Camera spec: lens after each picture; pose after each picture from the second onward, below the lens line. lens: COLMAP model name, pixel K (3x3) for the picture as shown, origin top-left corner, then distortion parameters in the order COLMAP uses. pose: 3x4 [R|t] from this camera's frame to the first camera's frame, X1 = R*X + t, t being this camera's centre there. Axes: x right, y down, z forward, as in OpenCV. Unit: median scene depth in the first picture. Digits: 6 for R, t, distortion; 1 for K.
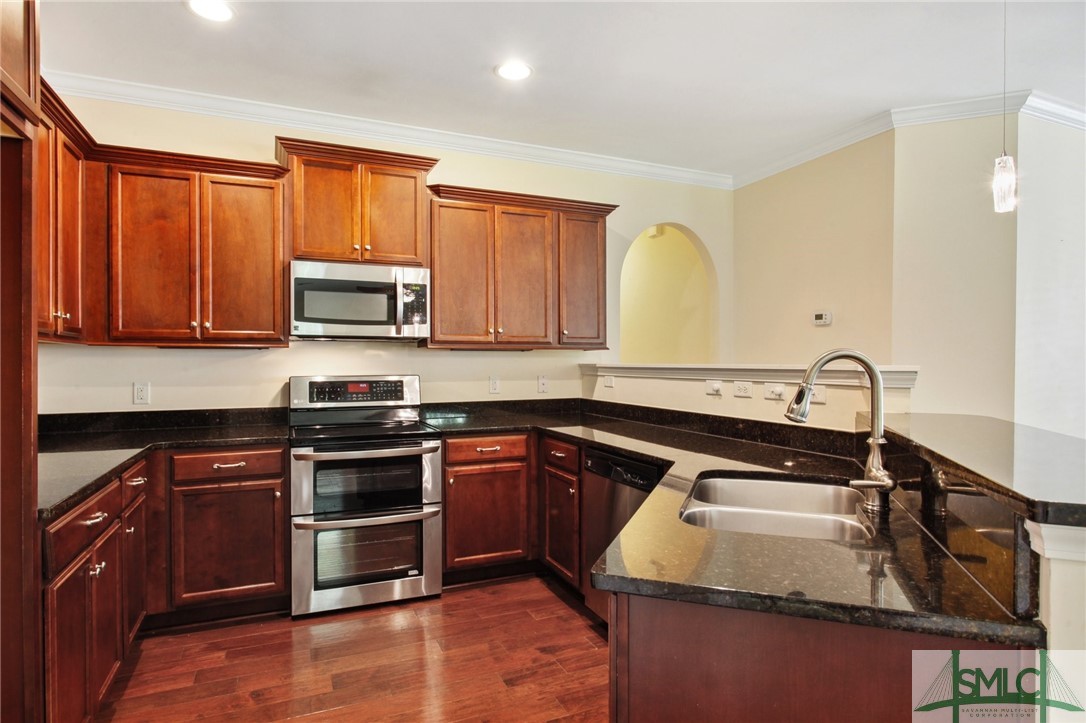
lens RADIAL K [[604.5, 0, 541.6], [0, 604.5, 363.5], [0, 0, 1]] dist [0.006003, -0.000181]
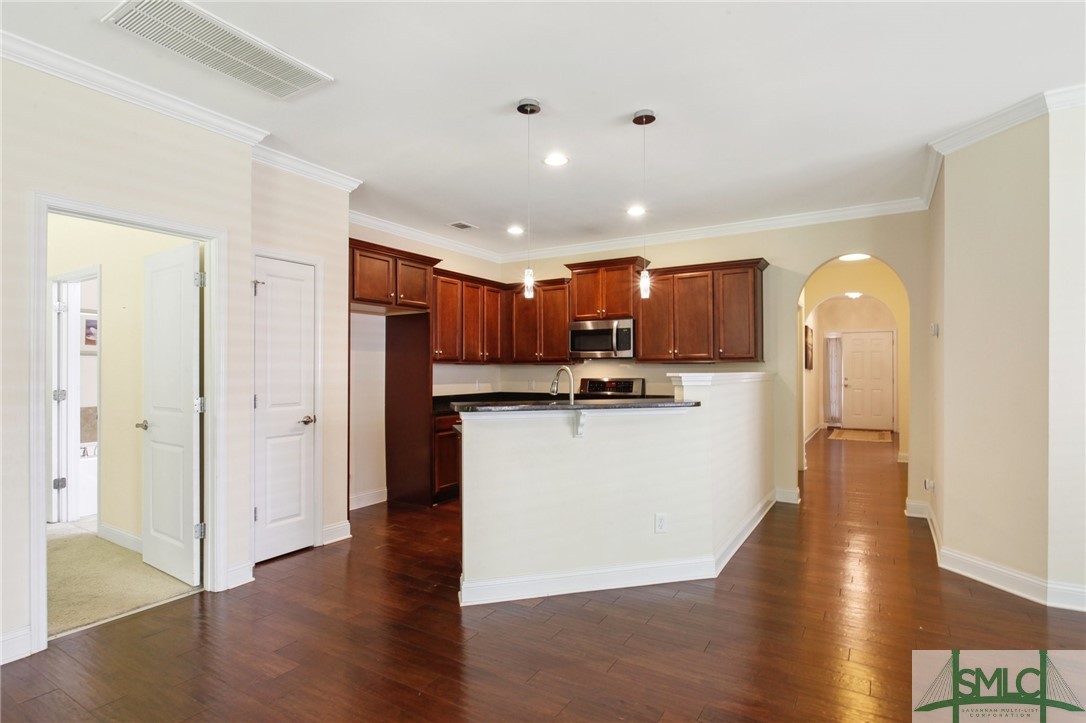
lens RADIAL K [[554.5, 0, 540.0], [0, 554.5, 366.6], [0, 0, 1]] dist [0.000571, 0.000946]
pose [[0.574320, -0.006991, -0.818601, 1.033887], [-0.001681, 0.999951, -0.009719, 0.000972], [0.818629, 0.006958, 0.574280, -0.171445]]
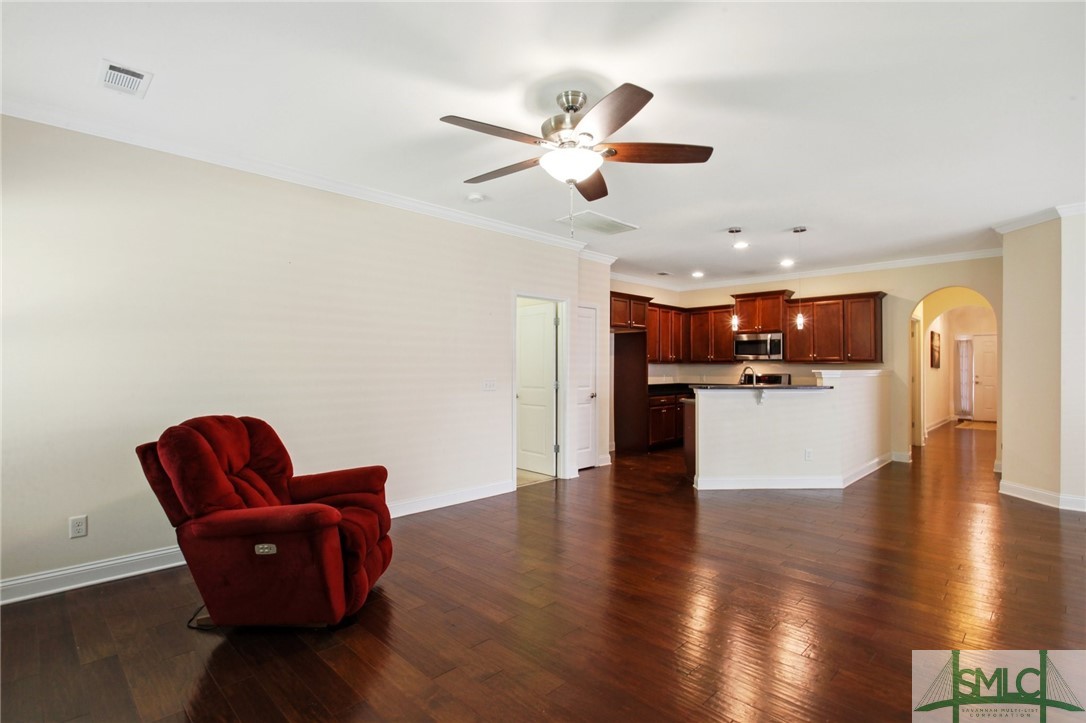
lens RADIAL K [[534.4, 0, 541.1], [0, 534.4, 362.8], [0, 0, 1]] dist [0.013030, -0.000208]
pose [[0.383504, -0.007498, -0.923509, 1.595300], [-0.006323, 0.999922, -0.010744, 0.003014], [0.923518, 0.009959, 0.383426, -0.867135]]
